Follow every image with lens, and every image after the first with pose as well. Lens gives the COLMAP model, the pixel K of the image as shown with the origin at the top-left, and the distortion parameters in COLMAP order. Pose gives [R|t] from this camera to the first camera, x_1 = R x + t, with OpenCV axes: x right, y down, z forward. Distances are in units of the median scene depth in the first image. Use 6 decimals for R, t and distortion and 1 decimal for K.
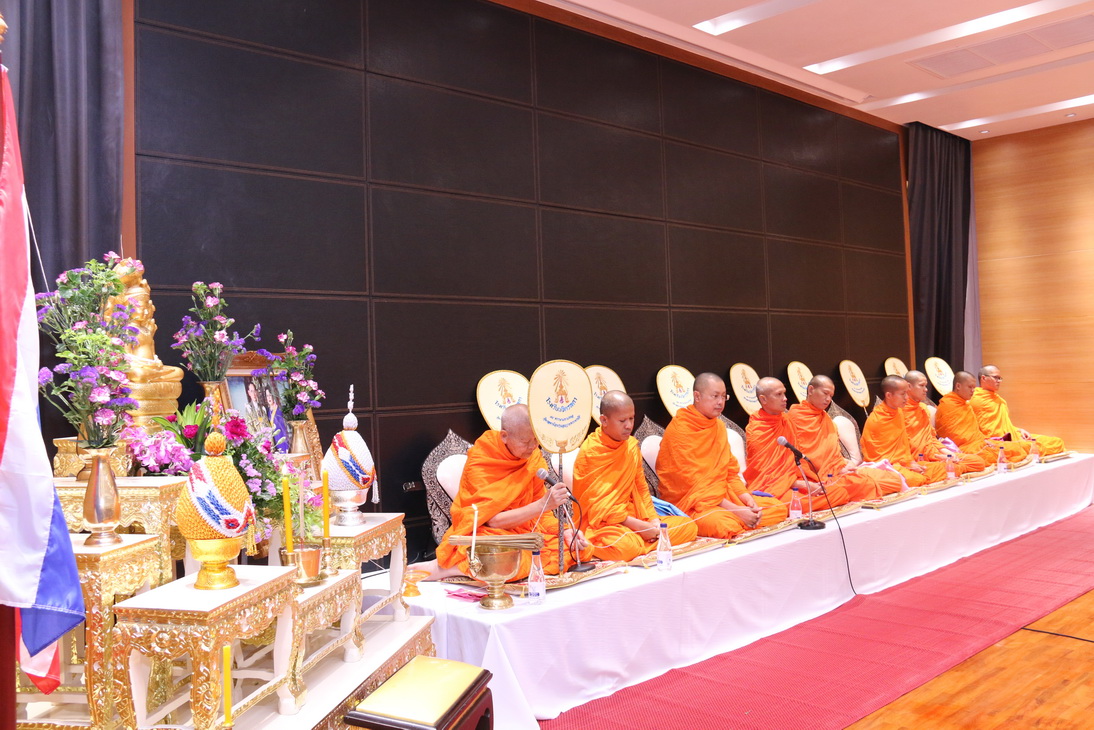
lens RADIAL K [[1073.6, 0, 548.8], [0, 1073.6, 351.3], [0, 0, 1]] dist [-0.111119, 0.202249]
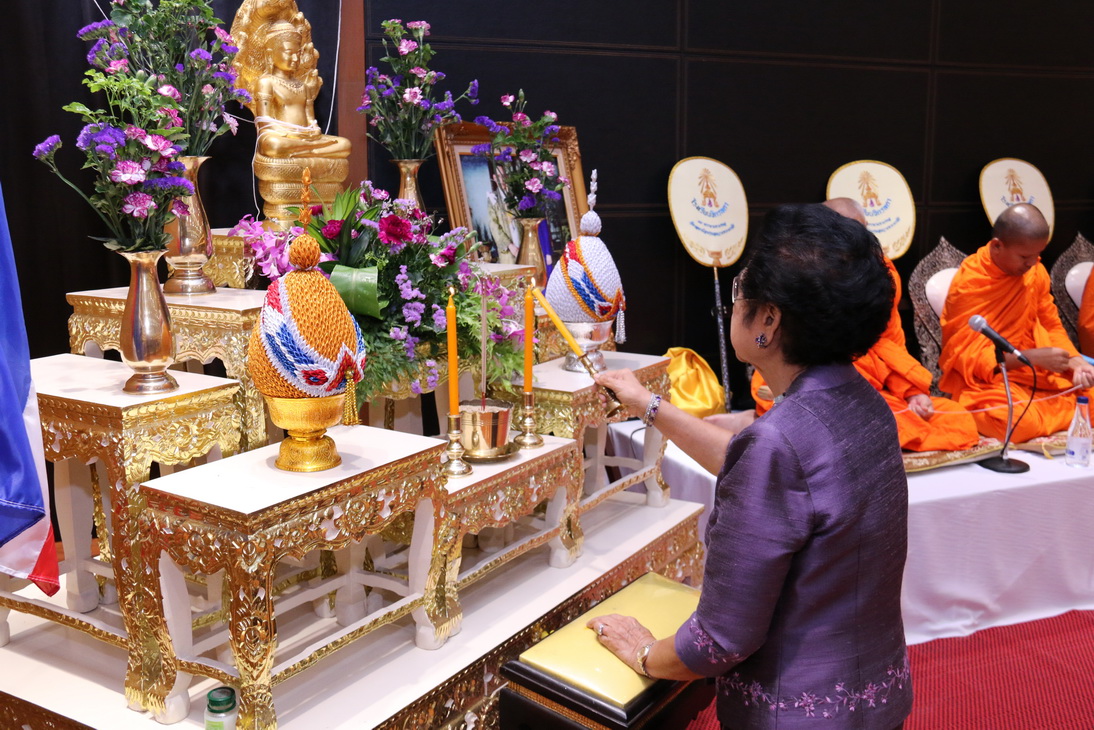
lens RADIAL K [[1073.6, 0, 548.8], [0, 1073.6, 351.3], [0, 0, 1]] dist [-0.111119, 0.202249]
pose [[0.922230, 0.092280, -0.375468, 0.062088], [-0.019212, 0.980838, 0.193876, 0.014407], [0.386164, -0.171584, 0.906331, 0.380887]]
